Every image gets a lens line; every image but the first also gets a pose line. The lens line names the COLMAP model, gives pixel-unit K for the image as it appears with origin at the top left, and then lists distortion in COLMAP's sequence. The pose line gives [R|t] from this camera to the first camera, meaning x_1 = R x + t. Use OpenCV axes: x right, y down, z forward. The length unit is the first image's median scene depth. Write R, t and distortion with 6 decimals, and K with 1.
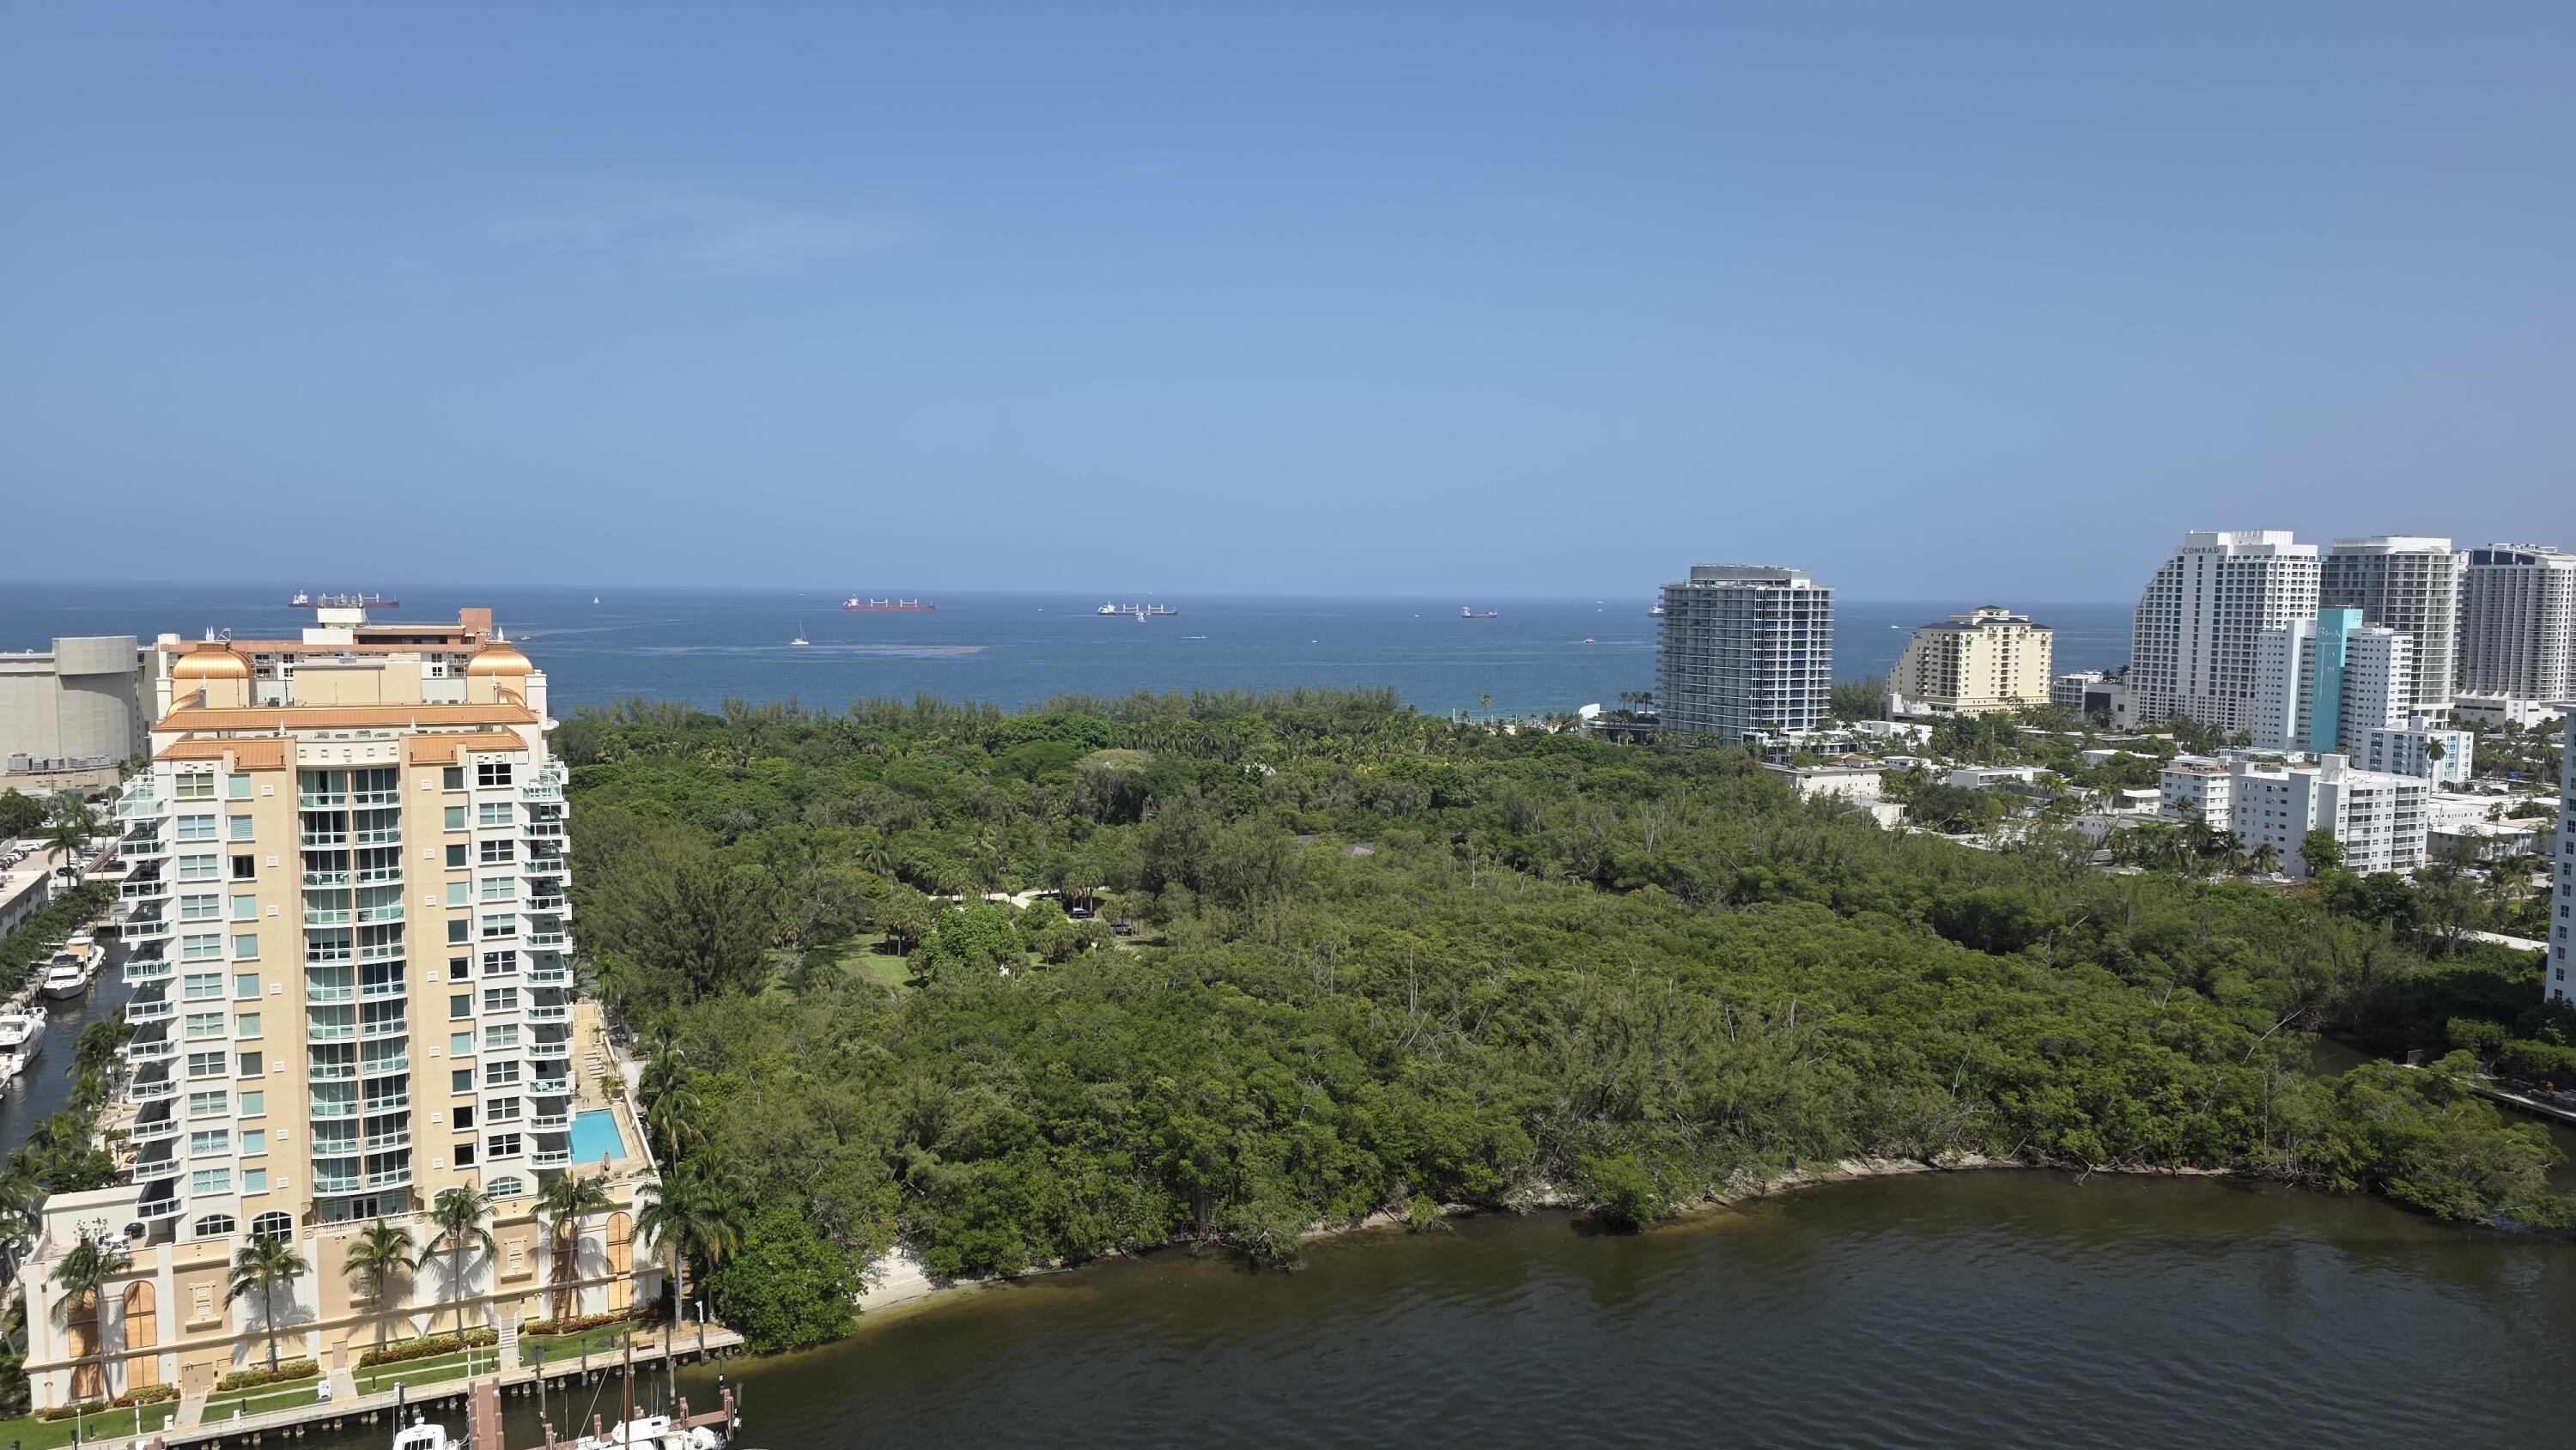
lens RADIAL K [[1717.7, 0, 1257.0], [0, 1717.7, 749.0], [0, 0, 1]] dist [0.051353, -0.045194]
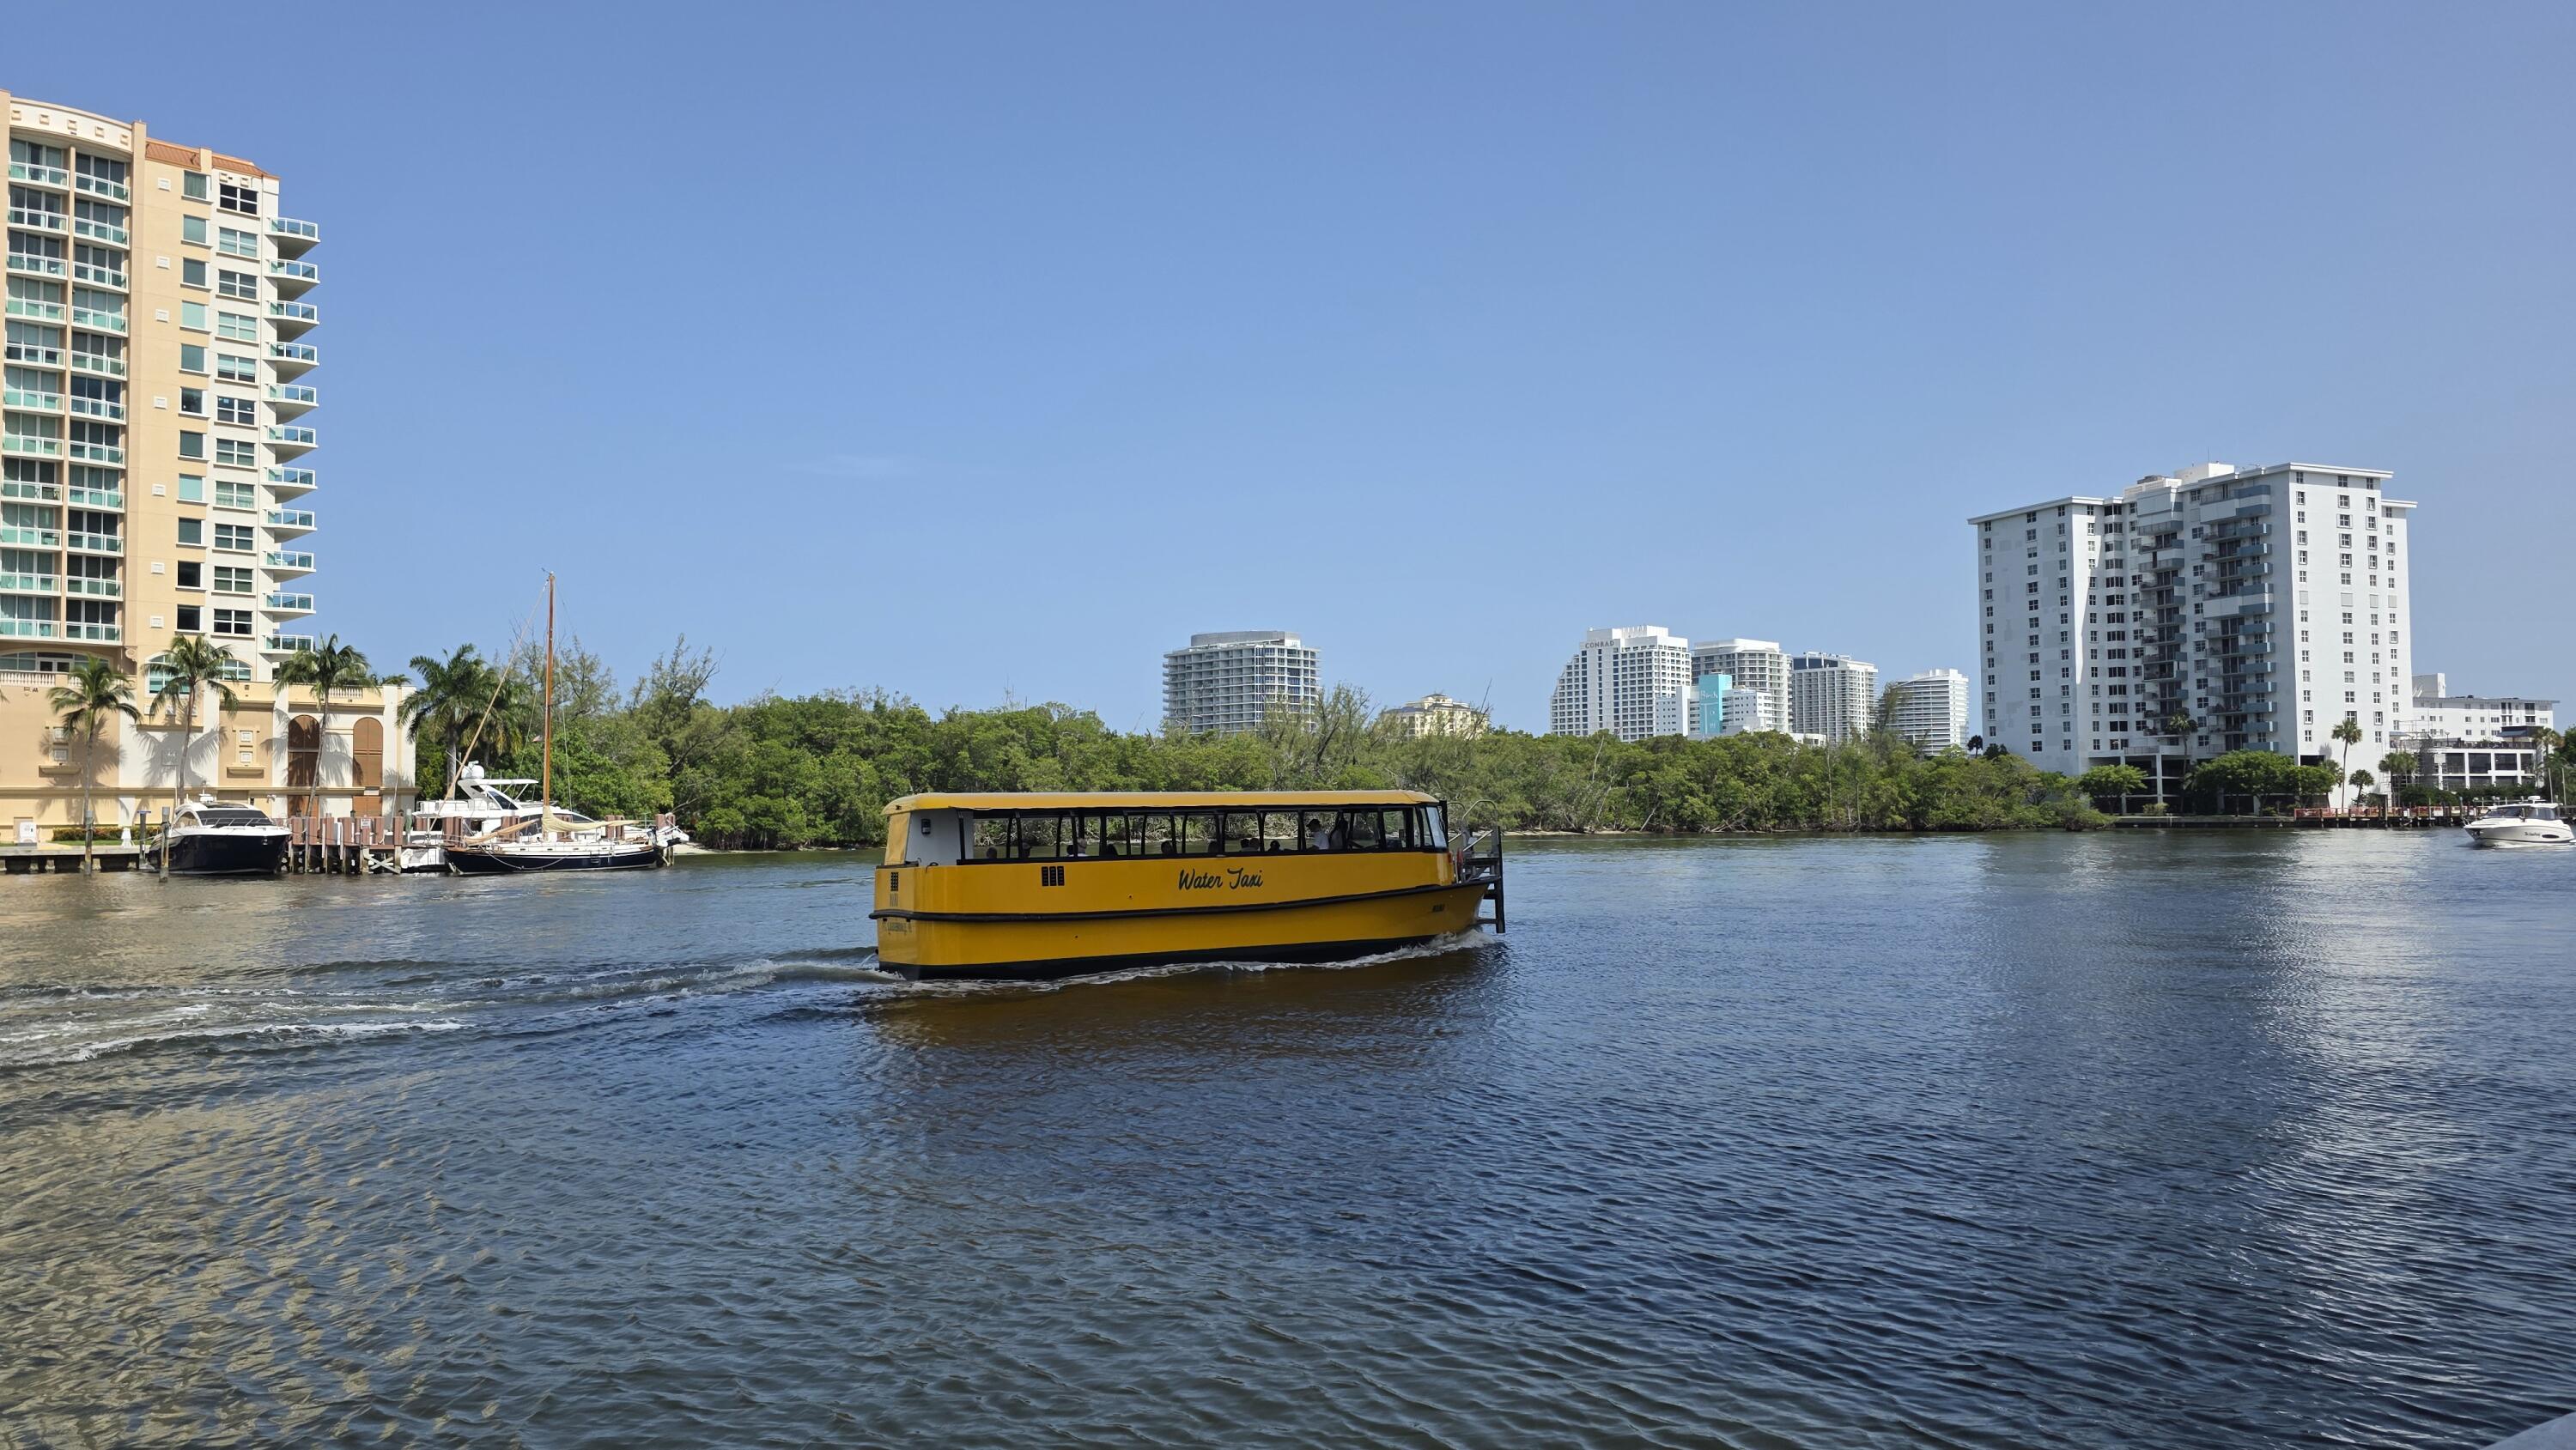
lens RADIAL K [[1717.7, 0, 1271.7], [0, 1717.7, 745.8], [0, 0, 1]] dist [0.051353, -0.045194]
pose [[0.943118, -0.004107, 0.332433, -0.104041], [0.048252, 0.991027, -0.124650, 0.188916], [-0.328939, 0.133601, 0.934853, 0.010546]]
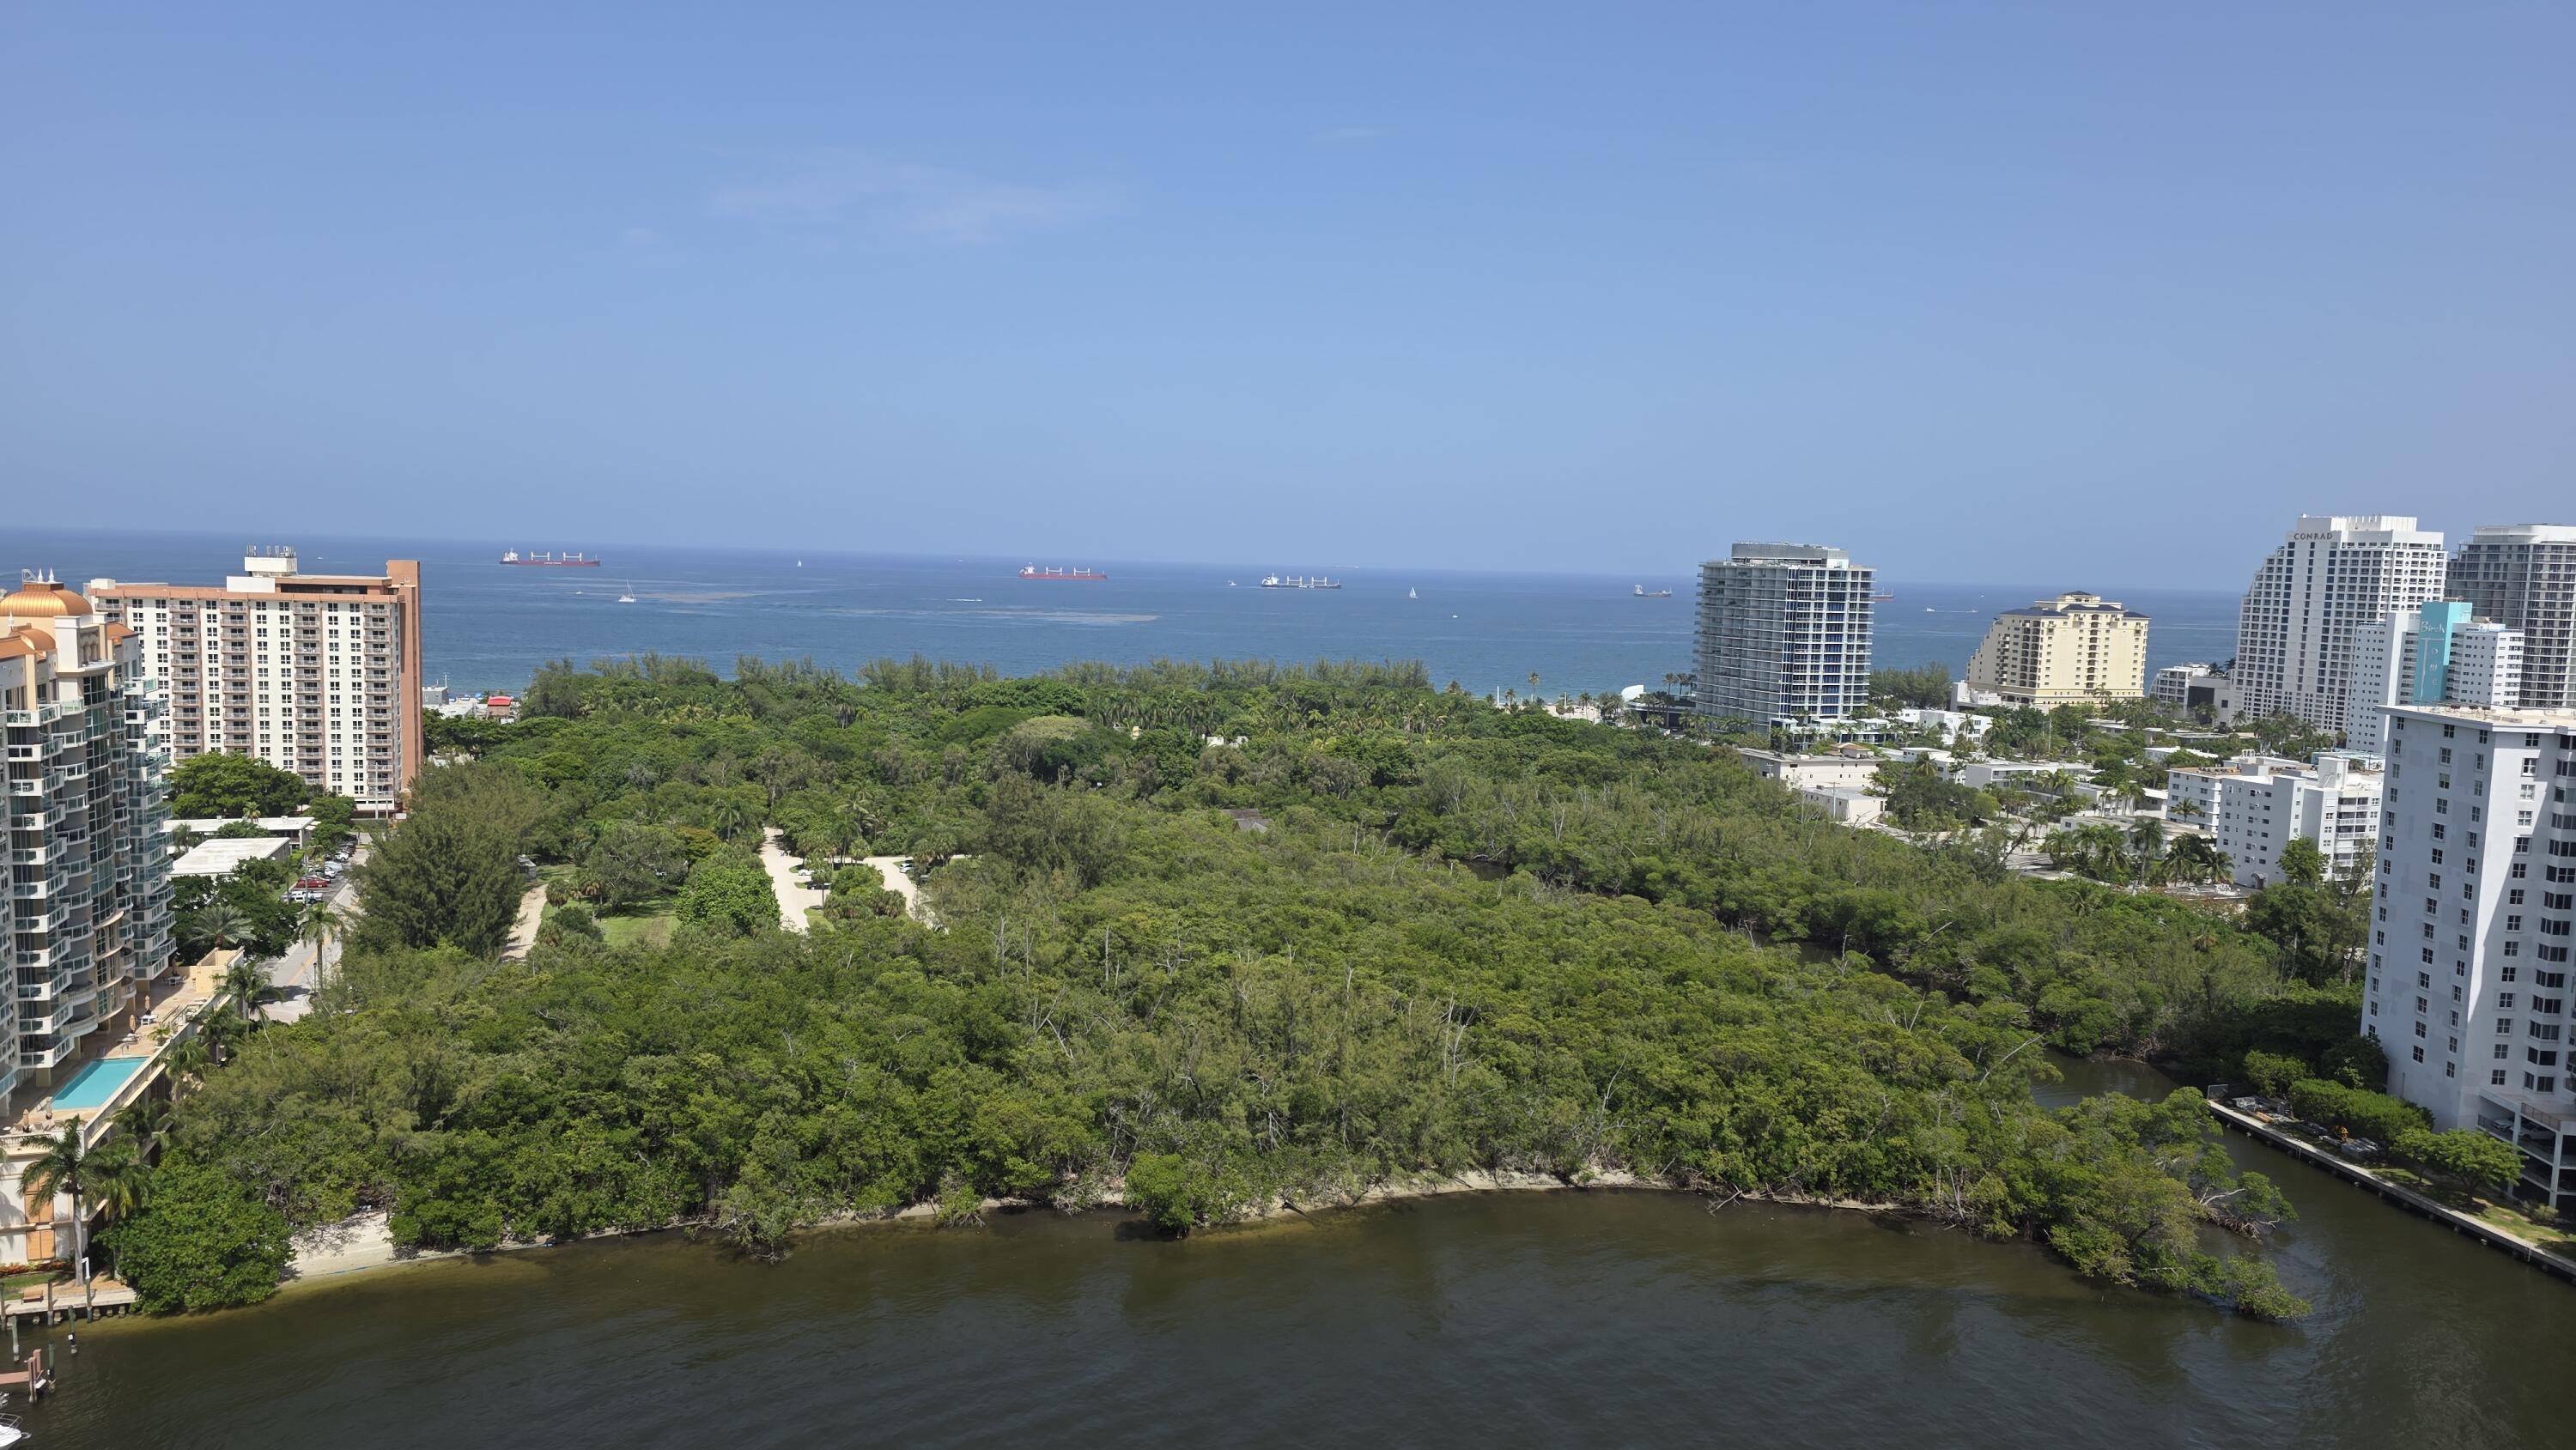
lens RADIAL K [[1717.7, 0, 1267.2], [0, 1717.7, 743.2], [0, 0, 1]] dist [0.051353, -0.045194]
pose [[0.994223, 0.029199, -0.103288, 0.193041], [-0.027967, 0.999520, 0.013353, -0.001500], [0.103629, -0.010387, 0.994562, 0.041387]]
